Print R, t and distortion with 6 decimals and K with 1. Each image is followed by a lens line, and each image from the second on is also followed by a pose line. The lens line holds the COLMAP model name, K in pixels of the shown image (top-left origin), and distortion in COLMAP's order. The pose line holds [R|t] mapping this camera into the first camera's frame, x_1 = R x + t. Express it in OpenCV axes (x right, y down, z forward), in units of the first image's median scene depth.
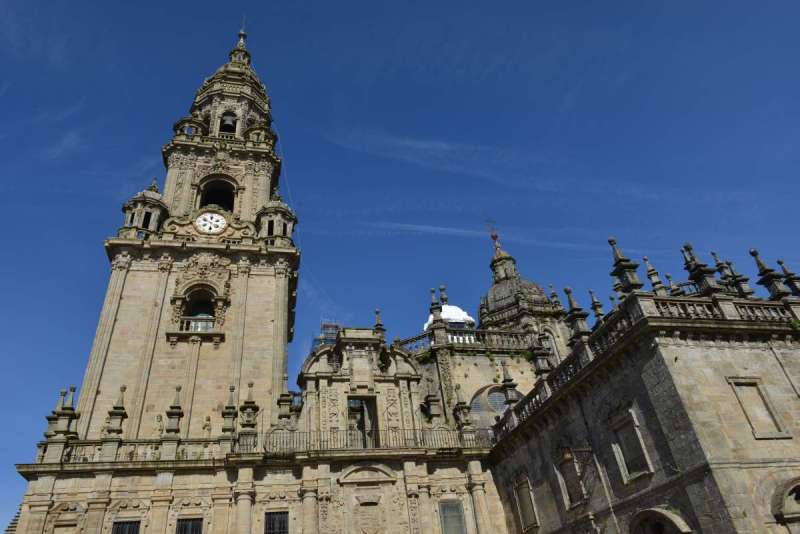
lens RADIAL K [[577.3, 0, 399.1], [0, 577.3, 264.7], [0, 0, 1]] dist [0.004932, -0.001314]
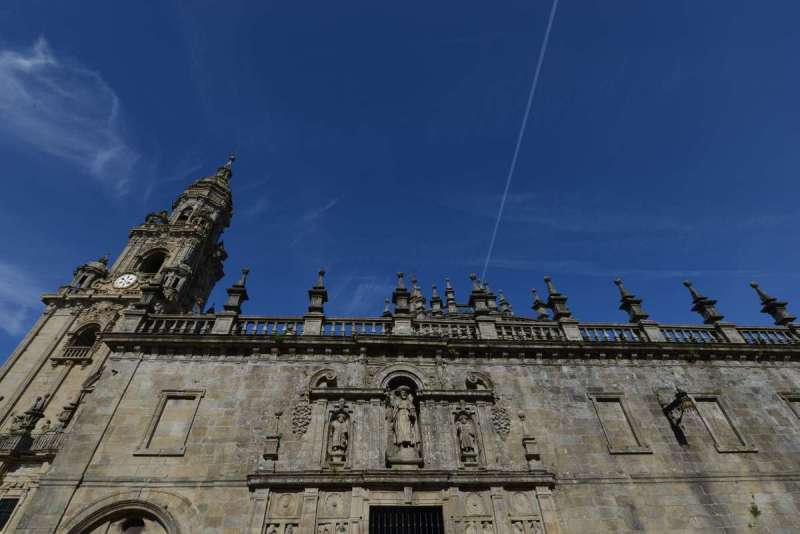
lens RADIAL K [[396.4, 0, 400.9], [0, 396.4, 260.3], [0, 0, 1]] dist [0.009539, -0.000236]
pose [[0.969031, -0.072199, -0.236147, 0.558680], [0.041471, 0.990302, -0.132598, 0.036452], [0.243430, 0.118699, 0.962628, 0.186737]]
